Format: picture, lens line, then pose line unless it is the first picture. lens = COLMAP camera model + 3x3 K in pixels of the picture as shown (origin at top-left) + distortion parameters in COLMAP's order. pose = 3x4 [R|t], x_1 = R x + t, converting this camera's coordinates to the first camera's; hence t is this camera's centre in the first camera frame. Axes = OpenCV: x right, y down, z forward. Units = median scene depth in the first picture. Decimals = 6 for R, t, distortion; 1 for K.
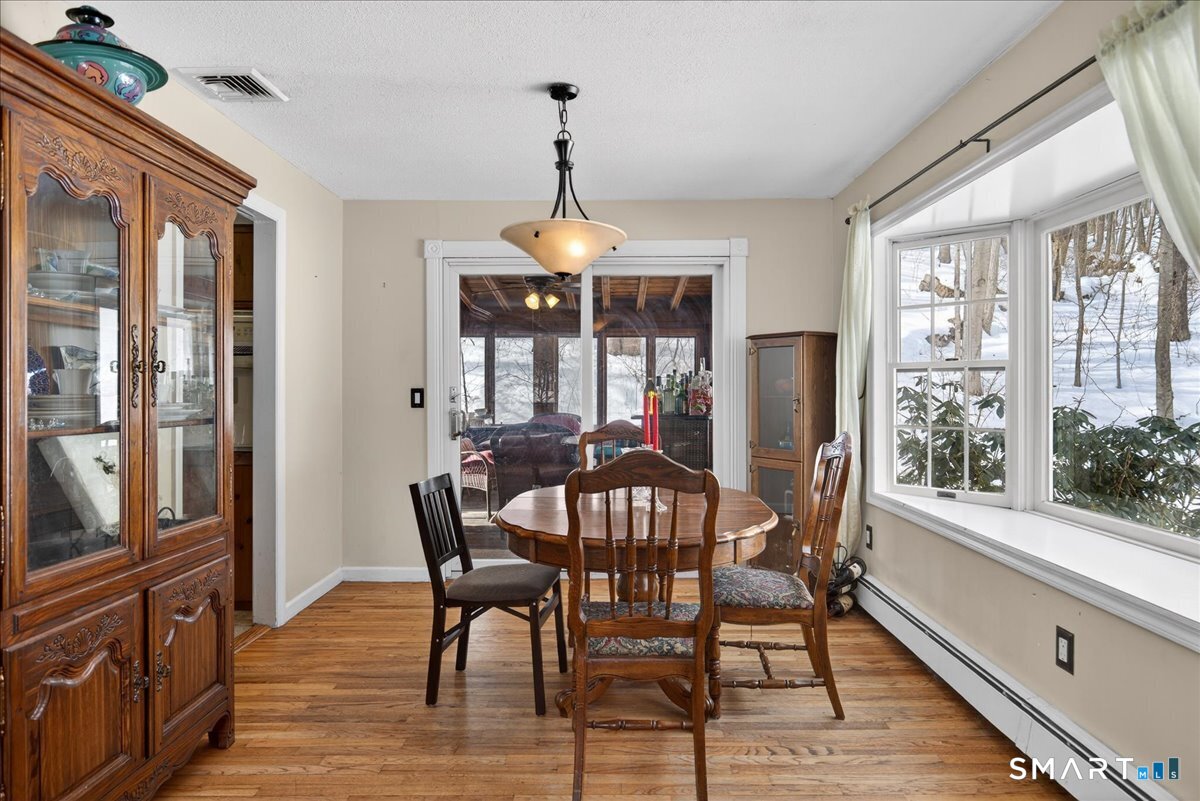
lens RADIAL K [[696.7, 0, 598.3], [0, 696.7, 393.8], [0, 0, 1]] dist [-0.005084, 0.000111]
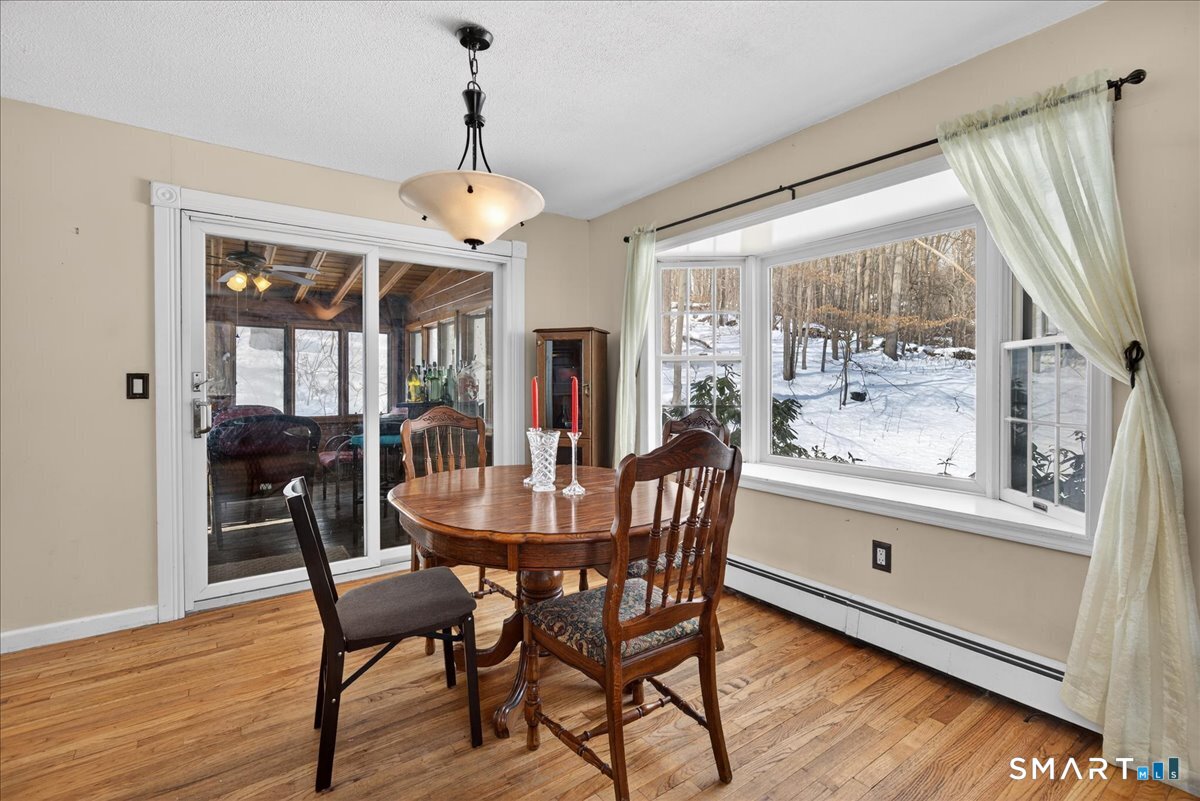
lens RADIAL K [[550.9, 0, 607.9], [0, 550.9, 386.3], [0, 0, 1]] dist [-0.000843, -0.000010]
pose [[0.797702, -0.003074, 0.603044, -0.309787], [0.005119, 0.999985, -0.001674, 0.014464], [-0.603030, 0.004423, 0.797706, 0.301564]]
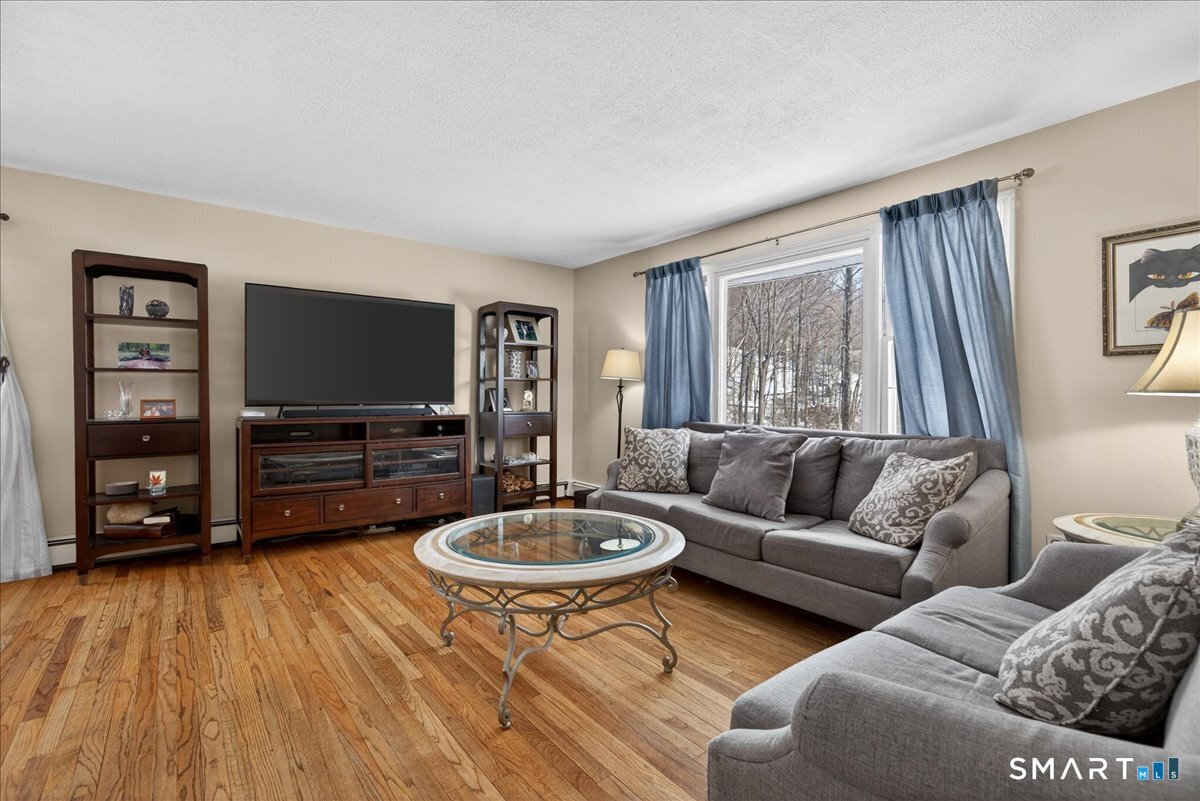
lens RADIAL K [[543.3, 0, 612.2], [0, 543.3, 393.2], [0, 0, 1]] dist [0.000140, -0.003512]
pose [[-0.635840, -0.005073, 0.771804, -1.092421], [0.003038, 0.999954, 0.009076, 0.033637], [-0.771815, 0.008116, -0.635796, 0.183894]]
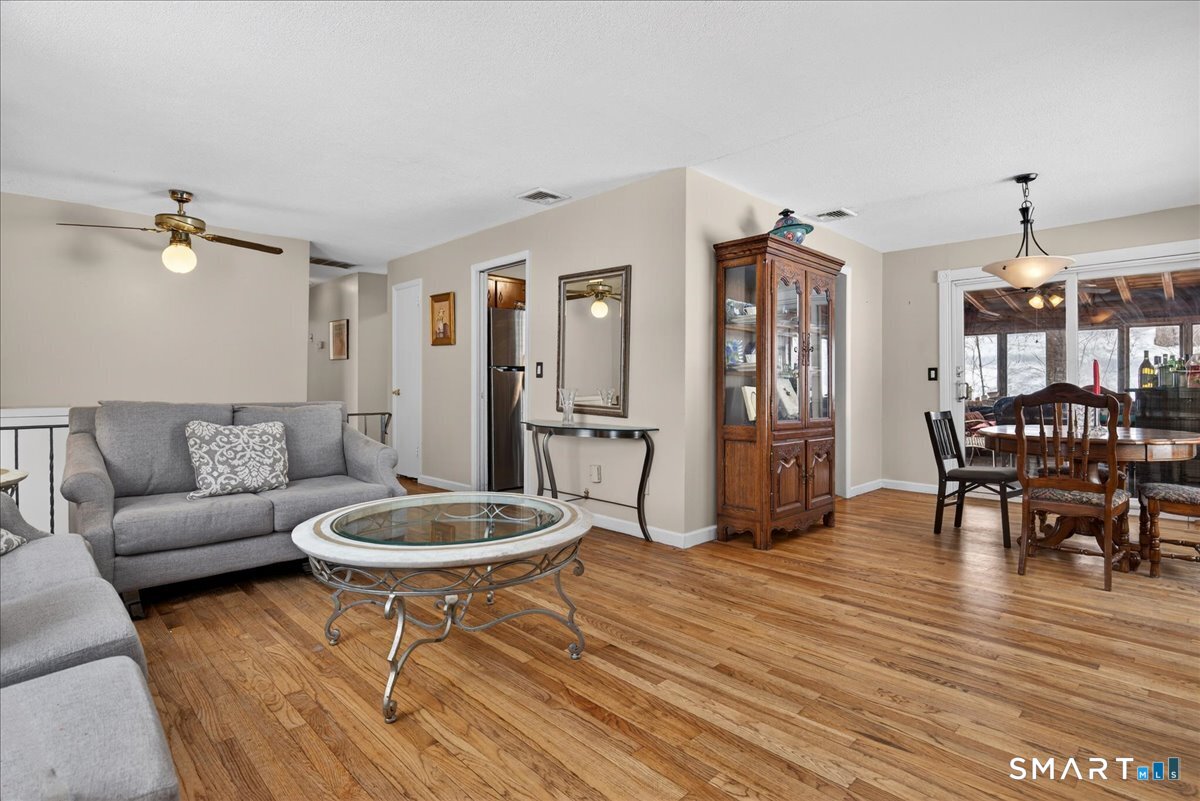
lens RADIAL K [[590.7, 0, 603.3], [0, 590.7, 384.9], [0, 0, 1]] dist [-0.053353, 0.045834]
pose [[0.710740, -0.003409, -0.703447, 0.186995], [-0.007597, 0.999893, -0.012522, 0.074784], [0.703414, 0.014244, 0.710638, -0.617513]]
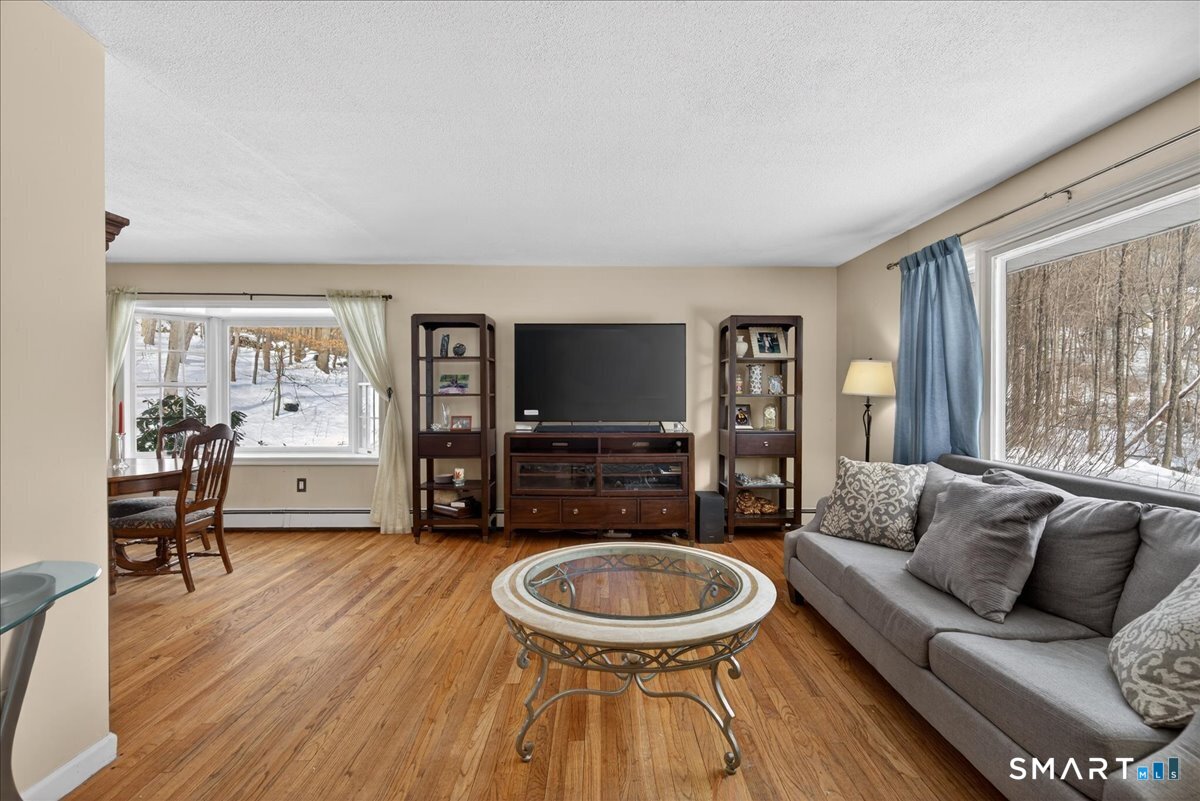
lens RADIAL K [[543.3, 0, 612.2], [0, 543.3, 393.2], [0, 0, 1]] dist [0.000140, -0.003512]
pose [[-0.036070, -0.000671, 0.999349, -1.174029], [0.010159, 0.999948, 0.001038, -0.006903], [-0.999298, 0.010190, -0.036061, -0.174375]]
